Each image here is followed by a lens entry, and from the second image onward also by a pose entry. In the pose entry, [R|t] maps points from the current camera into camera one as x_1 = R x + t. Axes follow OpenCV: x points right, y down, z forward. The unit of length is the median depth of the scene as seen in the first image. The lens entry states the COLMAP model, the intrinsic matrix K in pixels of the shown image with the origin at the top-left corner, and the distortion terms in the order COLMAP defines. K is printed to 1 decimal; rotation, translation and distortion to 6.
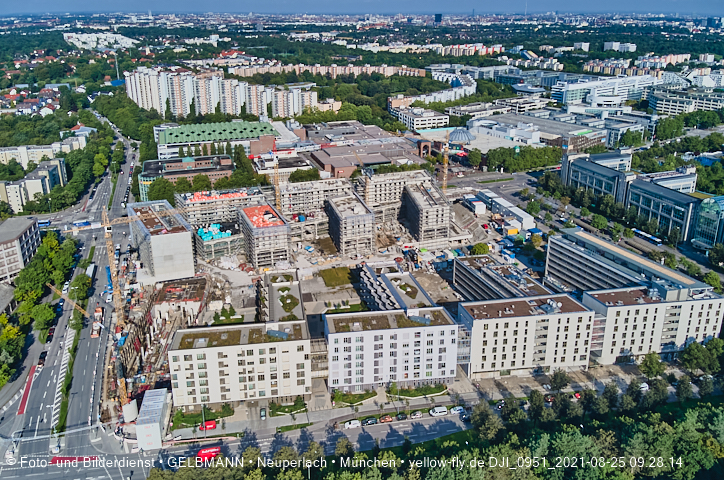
lens RADIAL K [[558.1, 0, 359.3], [0, 558.1, 192.9], [0, 0, 1]] dist [0.047739, -0.051047]
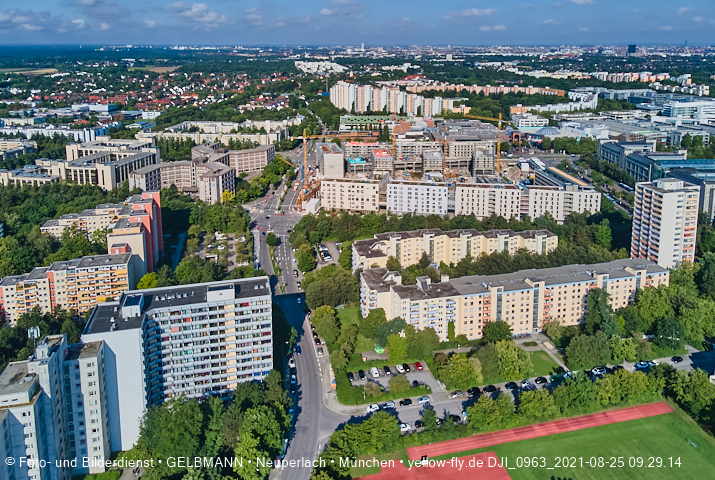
lens RADIAL K [[540.2, 0, 354.8], [0, 540.2, 133.2], [0, 0, 1]] dist [0.050739, -0.041202]
pose [[0.936660, 0.053327, -0.346156, 0.319984], [-0.104128, 0.986050, -0.129856, 0.197503], [0.334402, 0.157675, 0.929147, -0.622273]]
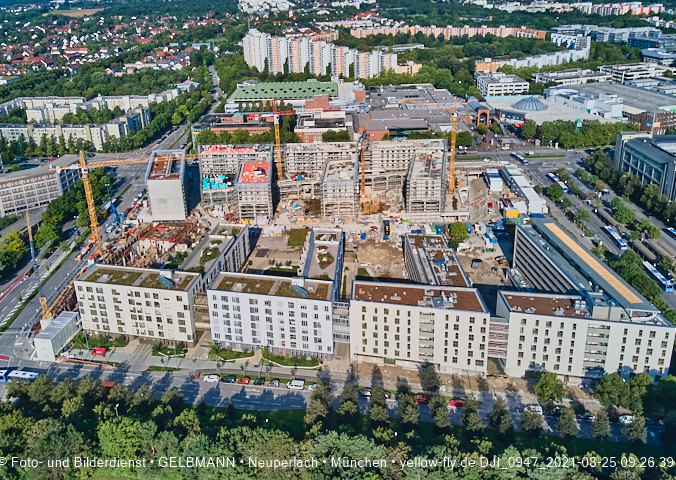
lens RADIAL K [[536.5, 0, 319.6], [0, 536.5, 160.0], [0, 0, 1]] dist [0.042329, -0.038157]
pose [[0.937424, 0.085023, -0.337649, 0.264806], [-0.077700, 0.996356, 0.035171, -0.024982], [0.339409, -0.006735, 0.940615, 0.066441]]
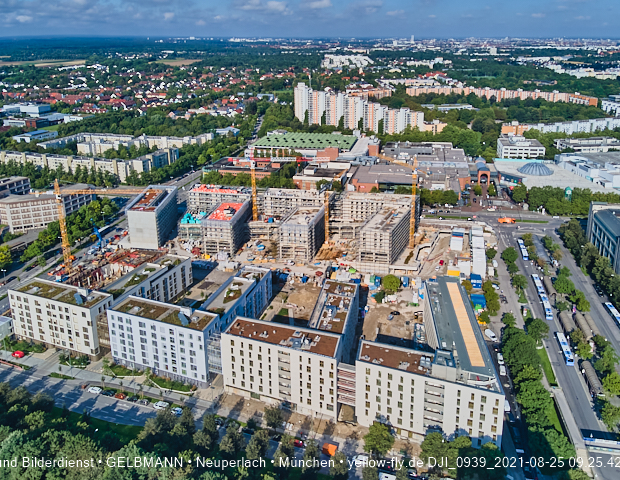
lens RADIAL K [[516.0, 0, 327.6], [0, 516.0, 172.8], [0, 0, 1]] dist [0.049535, -0.052377]
pose [[0.869250, 0.125653, -0.478137, 0.475079], [-0.151966, 0.988247, -0.016564, -0.048122], [0.470436, 0.087058, 0.878129, 0.130289]]
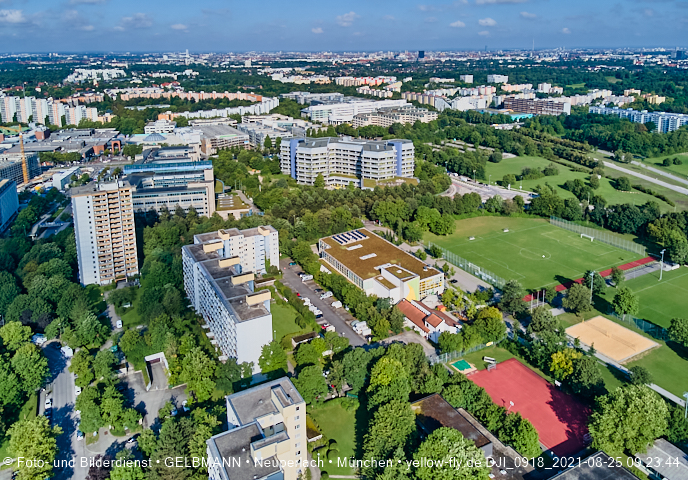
lens RADIAL K [[525.9, 0, 331.0], [0, 525.9, 163.4], [0, 0, 1]] dist [0.030558, -0.002895]
pose [[0.993055, 0.016993, -0.116419, 1.232095], [-0.028491, 0.994795, -0.097831, 0.120236], [0.114151, 0.100469, 0.988370, -0.368773]]
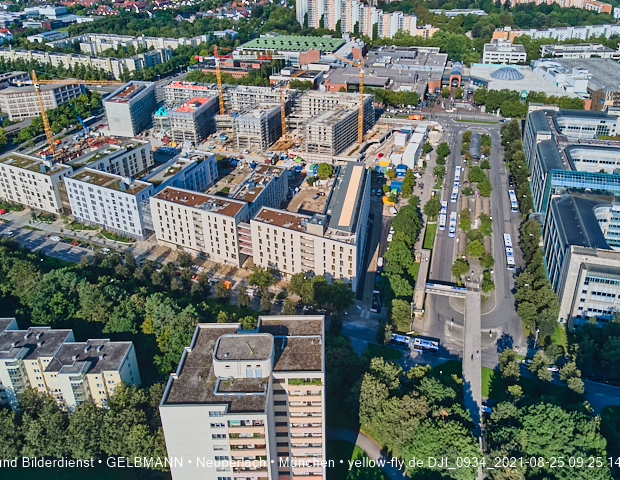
lens RADIAL K [[514.9, 0, 327.3], [0, 514.9, 173.3], [0, 0, 1]] dist [0.021338, -0.011544]
pose [[0.831933, 0.231776, -0.504150, 0.658763], [-0.170692, 0.971423, 0.164929, -0.049677], [0.527970, -0.051155, 0.847721, 0.135735]]
